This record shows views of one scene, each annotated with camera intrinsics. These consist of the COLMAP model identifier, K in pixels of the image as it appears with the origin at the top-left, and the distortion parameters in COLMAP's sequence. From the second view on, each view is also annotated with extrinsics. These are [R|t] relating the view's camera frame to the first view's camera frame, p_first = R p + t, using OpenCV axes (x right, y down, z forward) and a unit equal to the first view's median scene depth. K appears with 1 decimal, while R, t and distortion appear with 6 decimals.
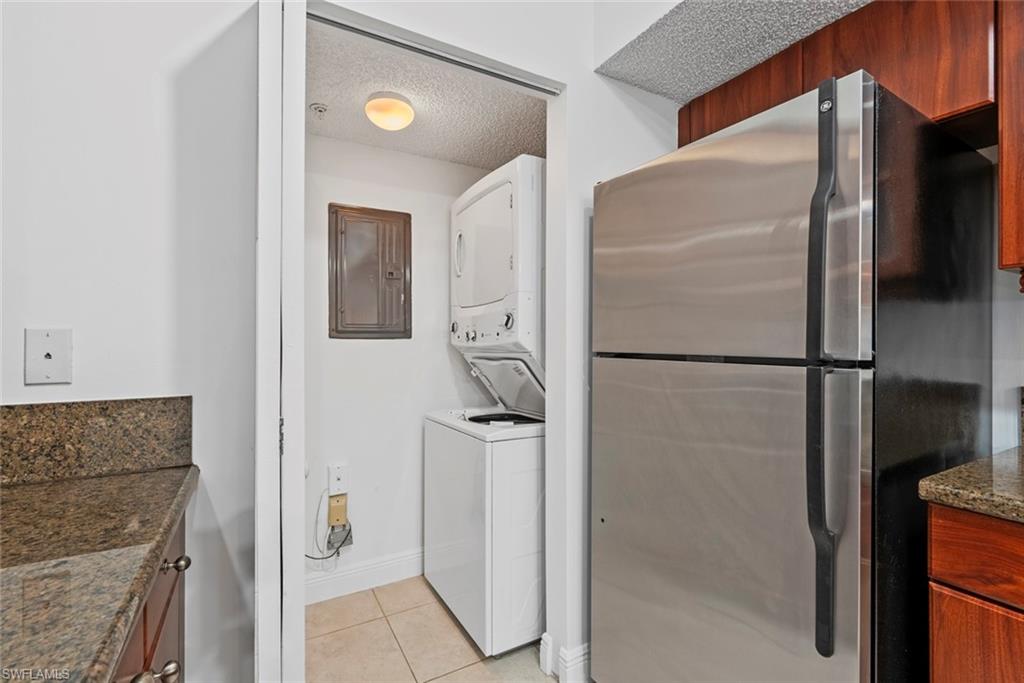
lens RADIAL K [[455.1, 0, 517.5], [0, 455.1, 337.1], [0, 0, 1]] dist [-0.004426, 0.000084]
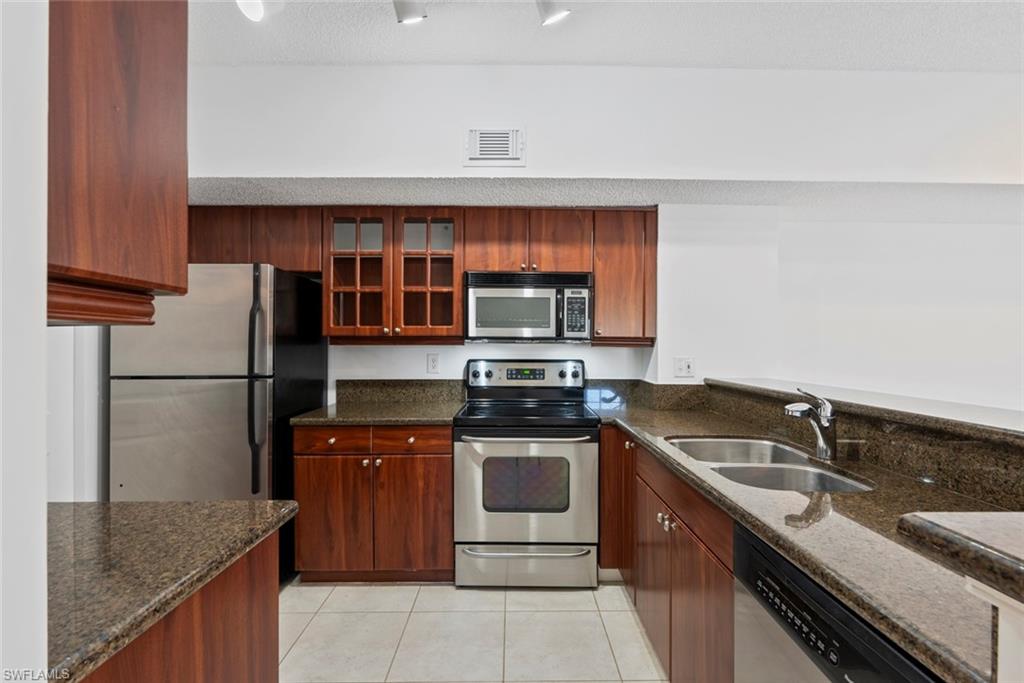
lens RADIAL K [[455.1, 0, 518.9], [0, 455.1, 340.3], [0, 0, 1]] dist [-0.004426, 0.000084]
pose [[0.483225, -0.004015, 0.875487, -0.782135], [-0.006464, 0.999946, 0.008153, -0.169444], [-0.875472, -0.009599, 0.483173, -1.427387]]
